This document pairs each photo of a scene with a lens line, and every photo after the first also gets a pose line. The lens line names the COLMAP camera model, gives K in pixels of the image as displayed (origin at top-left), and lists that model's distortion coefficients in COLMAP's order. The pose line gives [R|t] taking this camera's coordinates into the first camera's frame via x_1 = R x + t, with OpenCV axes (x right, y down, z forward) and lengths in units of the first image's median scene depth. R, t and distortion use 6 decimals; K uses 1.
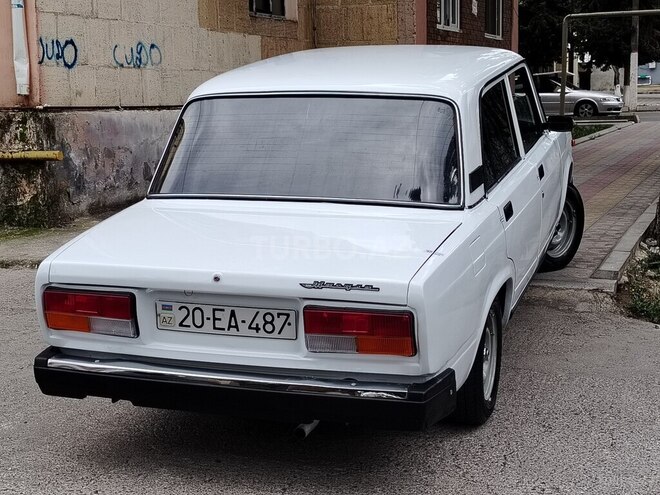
lens RADIAL K [[1105.0, 0, 330.0], [0, 1105.0, 247.5], [0, 0, 1]] dist [0.224538, -0.875657]
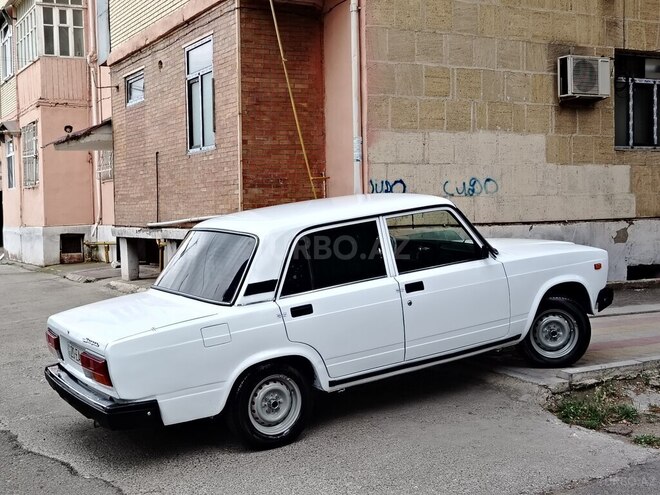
lens RADIAL K [[888.4, 0, 330.0], [0, 888.4, 247.5], [0, 0, 1]] dist [0.203113, -0.702584]
pose [[0.752995, 0.034668, -0.657112, 0.932446], [-0.087339, 0.995042, -0.047586, -0.060840], [0.652204, 0.093223, 0.752289, 0.106278]]
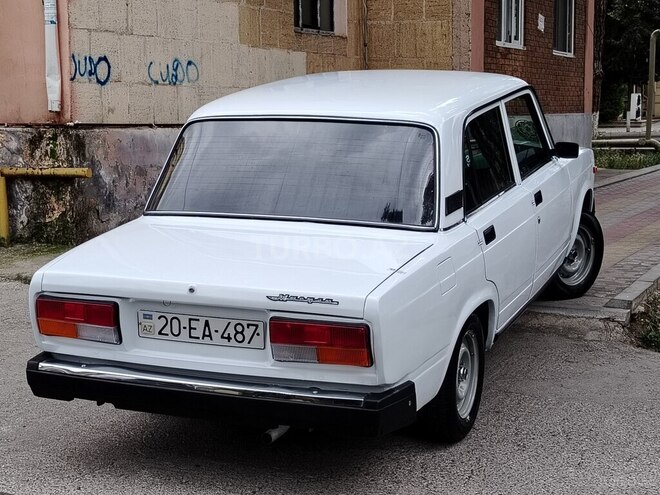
lens RADIAL K [[1212.9, 0, 330.0], [0, 1212.9, 247.5], [0, 0, 1]] dist [0.236649, -1.006391]
pose [[0.997640, 0.022497, -0.064873, 0.082045], [-0.024076, 0.999430, -0.023668, 0.008801], [0.064303, 0.025174, 0.997613, -0.128920]]
